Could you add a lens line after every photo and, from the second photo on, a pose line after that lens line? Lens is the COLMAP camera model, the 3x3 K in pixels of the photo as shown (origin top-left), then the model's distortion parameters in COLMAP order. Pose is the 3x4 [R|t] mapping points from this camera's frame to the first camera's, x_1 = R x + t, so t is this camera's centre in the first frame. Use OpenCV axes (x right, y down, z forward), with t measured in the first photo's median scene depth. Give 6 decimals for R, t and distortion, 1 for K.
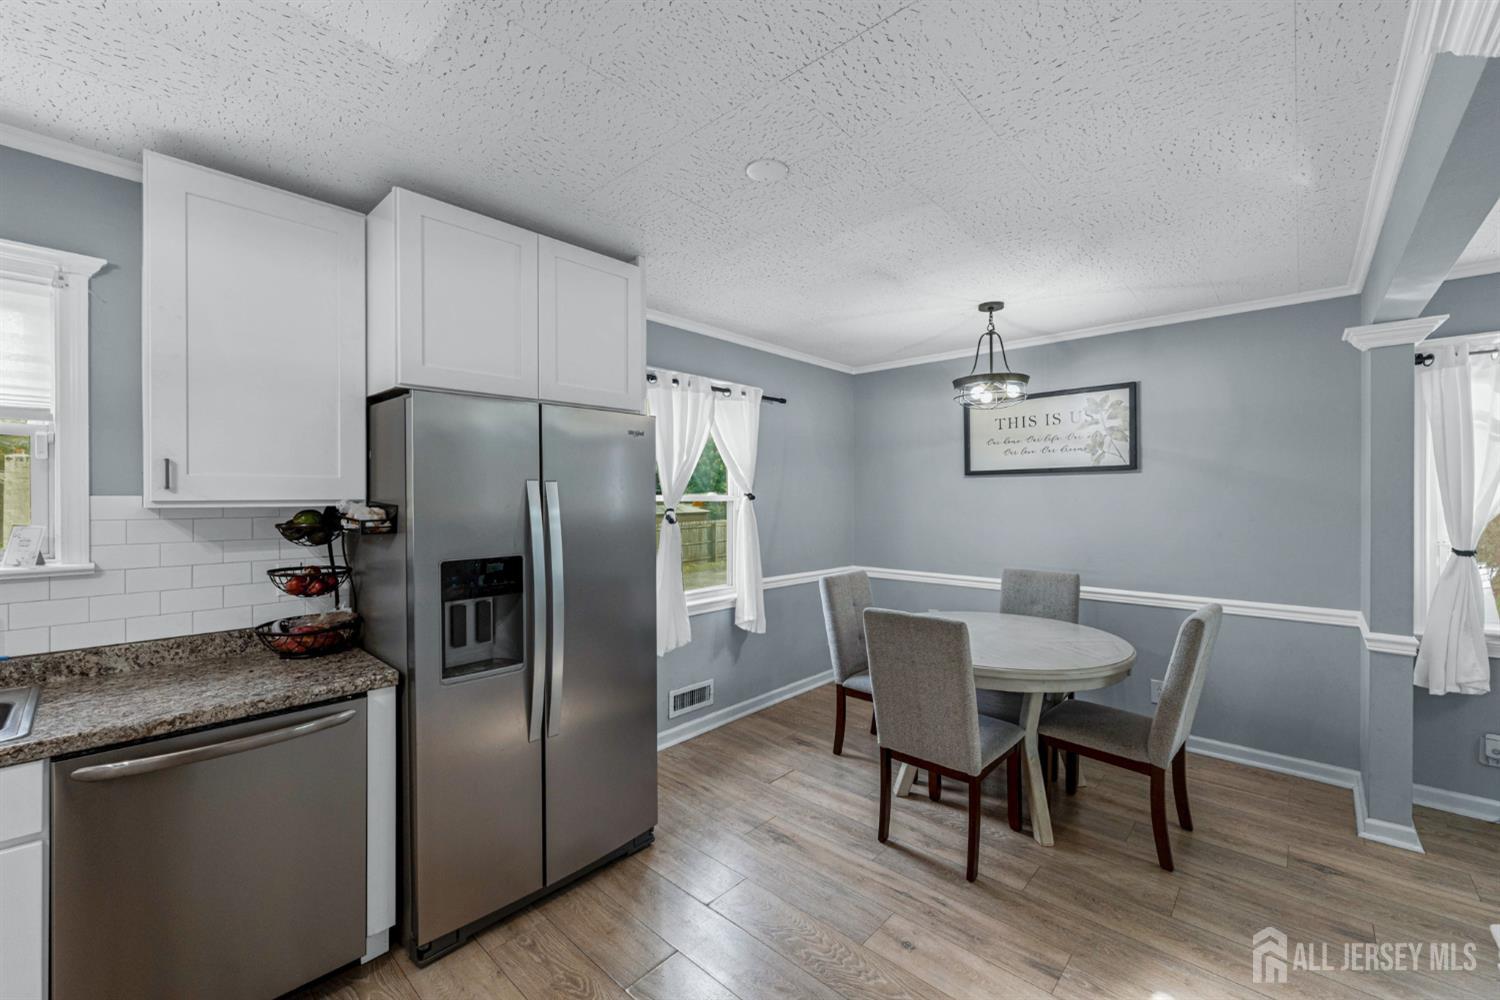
lens RADIAL K [[602.4, 0, 763.2], [0, 602.4, 496.5], [0, 0, 1]] dist [-0.000900, 0.000510]
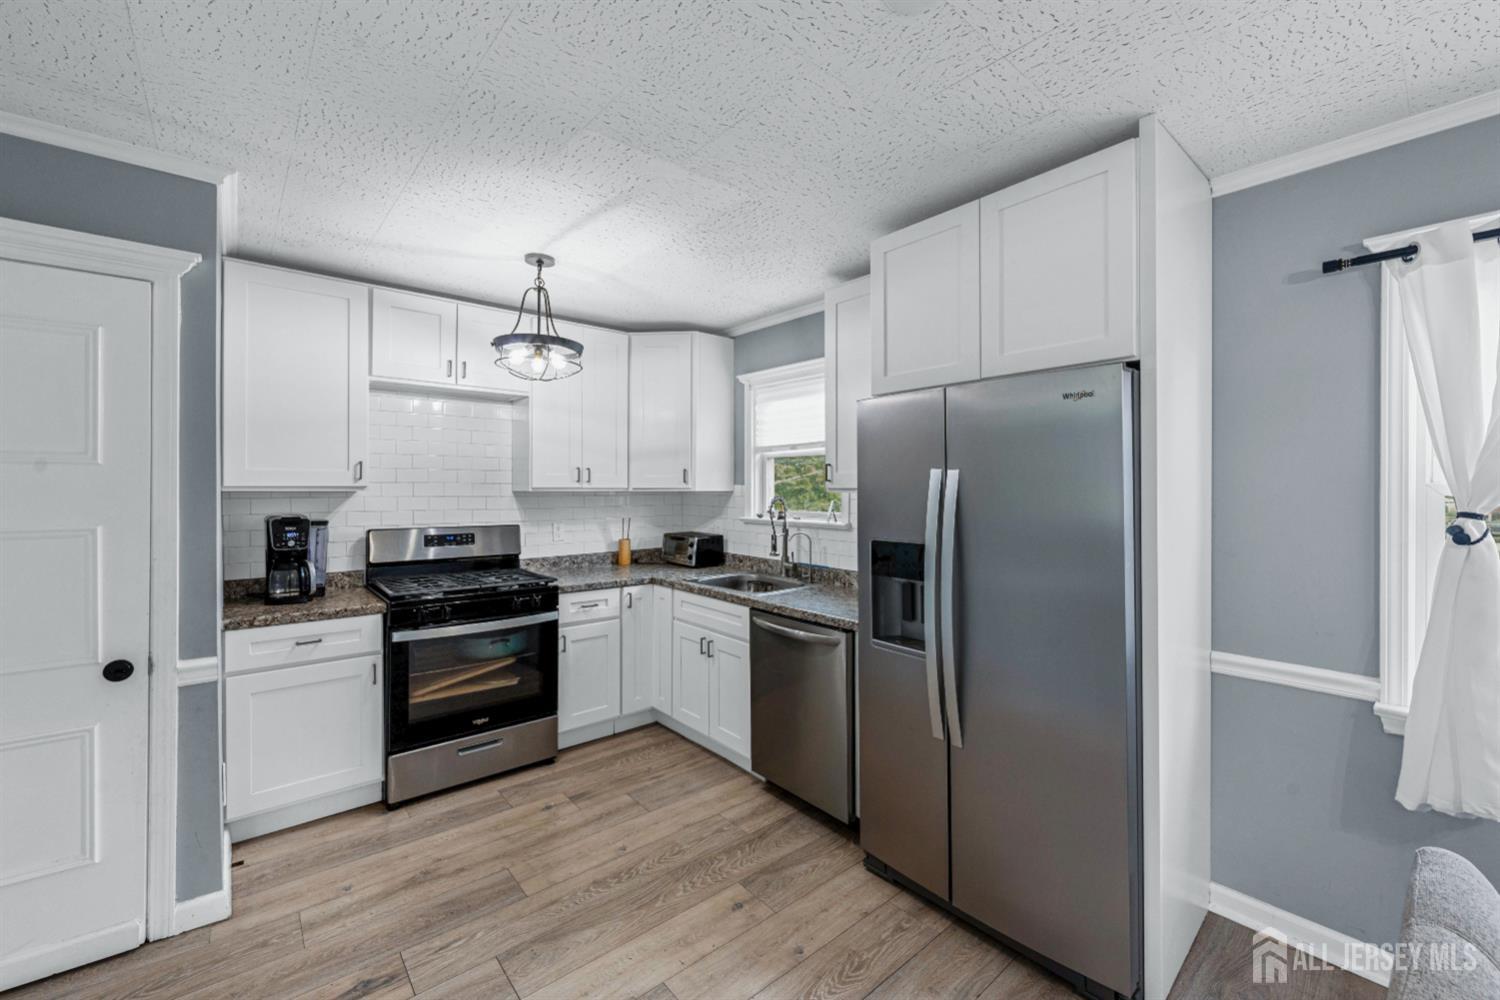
lens RADIAL K [[602.4, 0, 763.2], [0, 602.4, 496.5], [0, 0, 1]] dist [-0.000900, 0.000510]
pose [[-0.123337, 0.010288, -0.992312, 0.563288], [-0.008663, 0.999897, 0.011443, 0.005813], [0.992327, 0.010008, -0.123235, 0.772854]]
